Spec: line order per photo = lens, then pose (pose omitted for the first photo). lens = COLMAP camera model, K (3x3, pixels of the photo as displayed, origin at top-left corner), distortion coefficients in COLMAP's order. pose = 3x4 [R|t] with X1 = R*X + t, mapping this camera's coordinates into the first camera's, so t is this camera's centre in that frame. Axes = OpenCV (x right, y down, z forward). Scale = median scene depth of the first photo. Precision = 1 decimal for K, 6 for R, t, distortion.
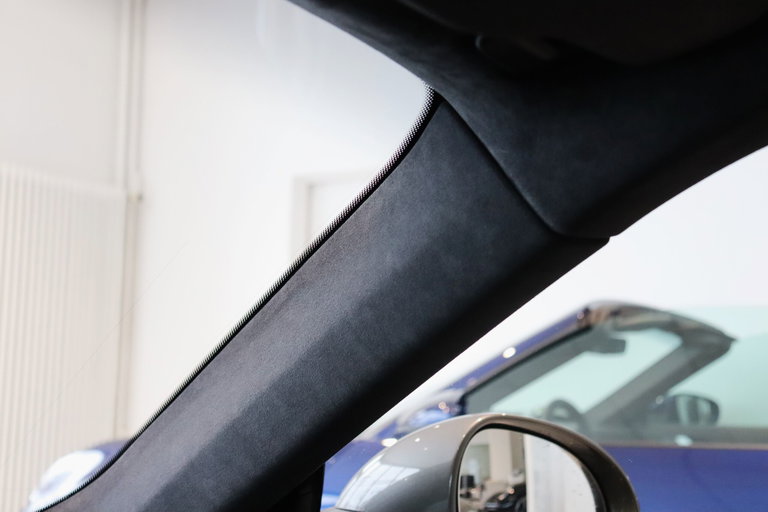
lens RADIAL K [[1129.5, 0, 383.3], [0, 1129.5, 255.5], [0, 0, 1]] dist [-0.029255, 0.000000]
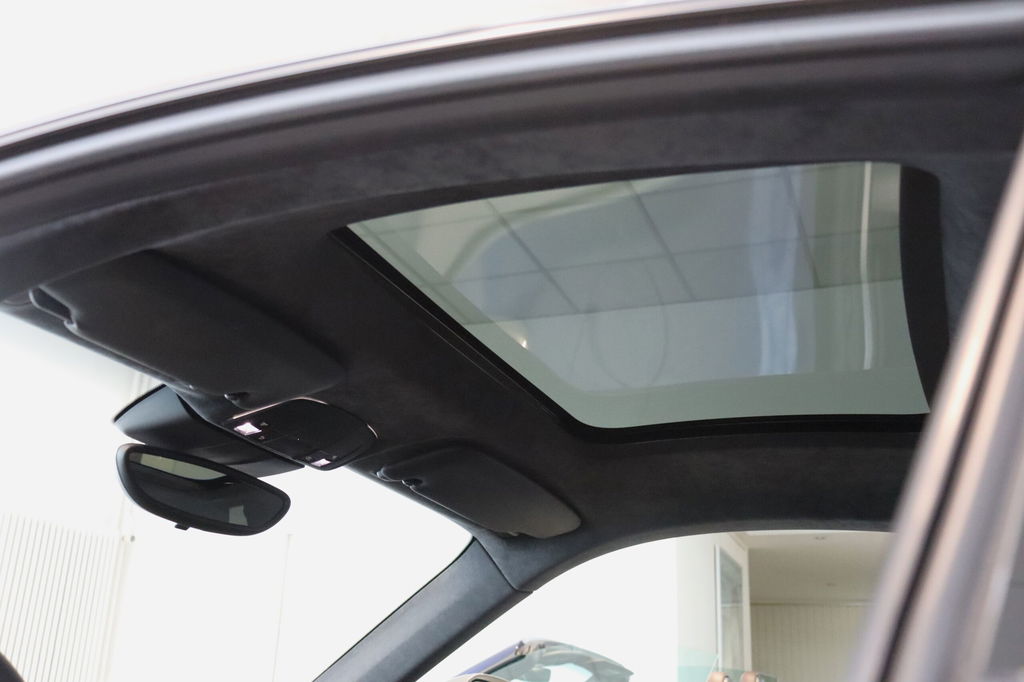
lens RADIAL K [[1126.5, 0, 513.4], [0, 1126.5, 339.4], [0, 0, 1]] dist [-0.011784, 0.000000]
pose [[0.984657, 0.071614, 0.159128, -0.311676], [-0.033447, 0.972455, -0.230677, 0.020847], [-0.171265, 0.221815, 0.959930, -1.673142]]
